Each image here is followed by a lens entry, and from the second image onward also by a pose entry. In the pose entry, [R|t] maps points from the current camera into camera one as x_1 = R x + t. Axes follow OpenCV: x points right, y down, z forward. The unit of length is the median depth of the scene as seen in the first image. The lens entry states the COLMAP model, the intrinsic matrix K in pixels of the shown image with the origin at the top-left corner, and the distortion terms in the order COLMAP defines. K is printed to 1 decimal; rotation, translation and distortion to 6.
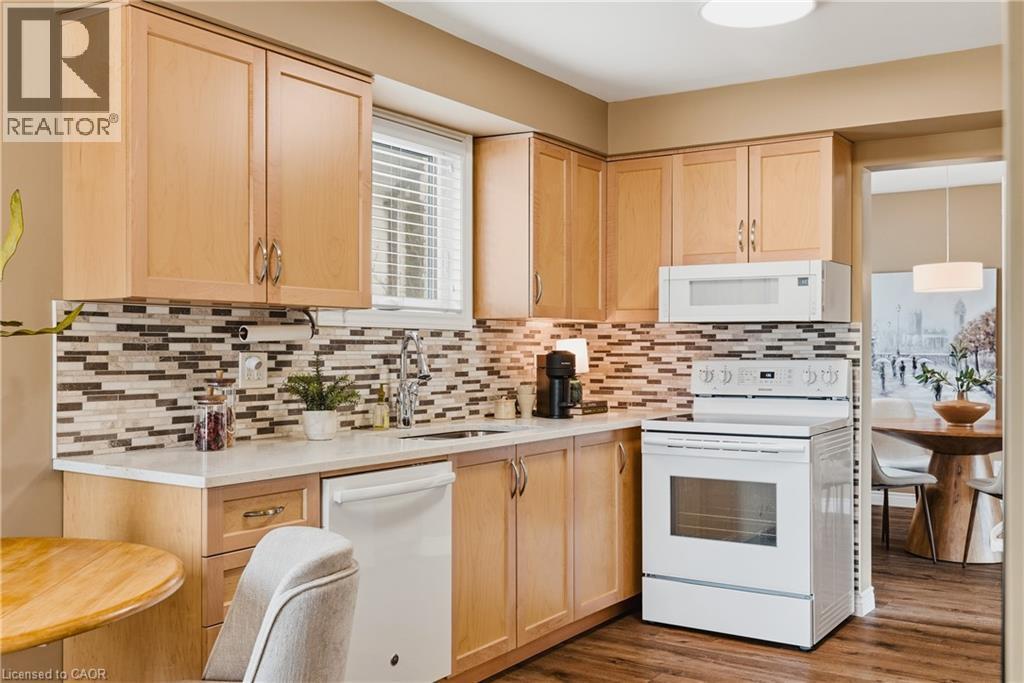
lens RADIAL K [[1002.8, 0, 512.2], [0, 1002.8, 347.9], [0, 0, 1]] dist [-0.014234, 0.000000]
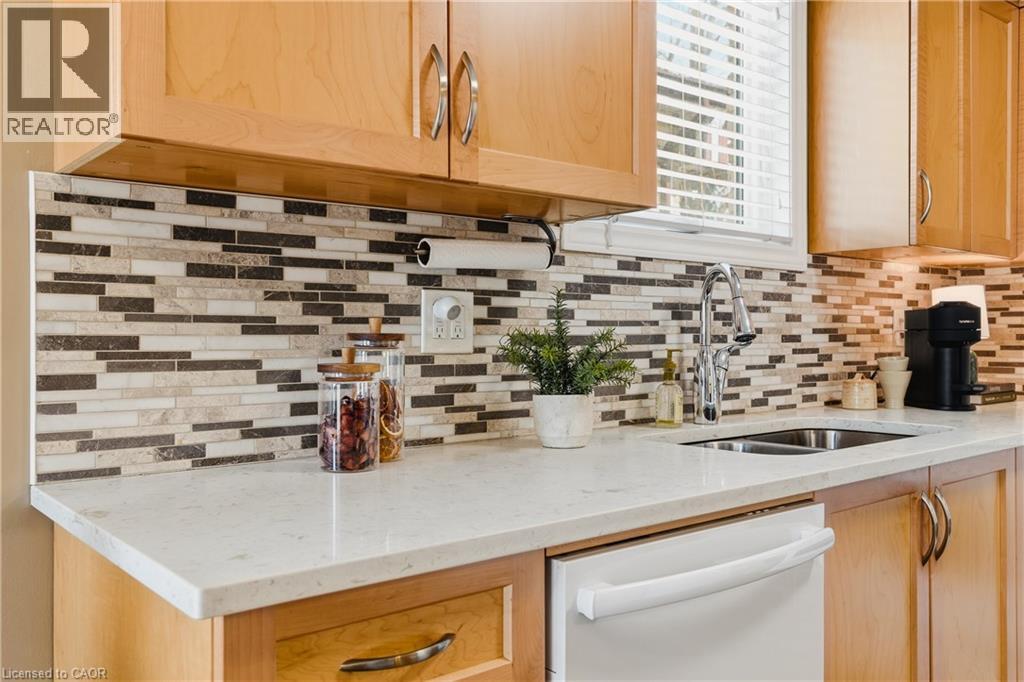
lens RADIAL K [[875.8, 0, 506.8], [0, 875.8, 336.2], [0, 0, 1]] dist [-0.005246, 0.004453]
pose [[0.958497, -0.000043, -0.285104, -0.071953], [0.001386, 0.999989, 0.004511, 0.024123], [0.285100, -0.004719, 0.958486, 0.454589]]
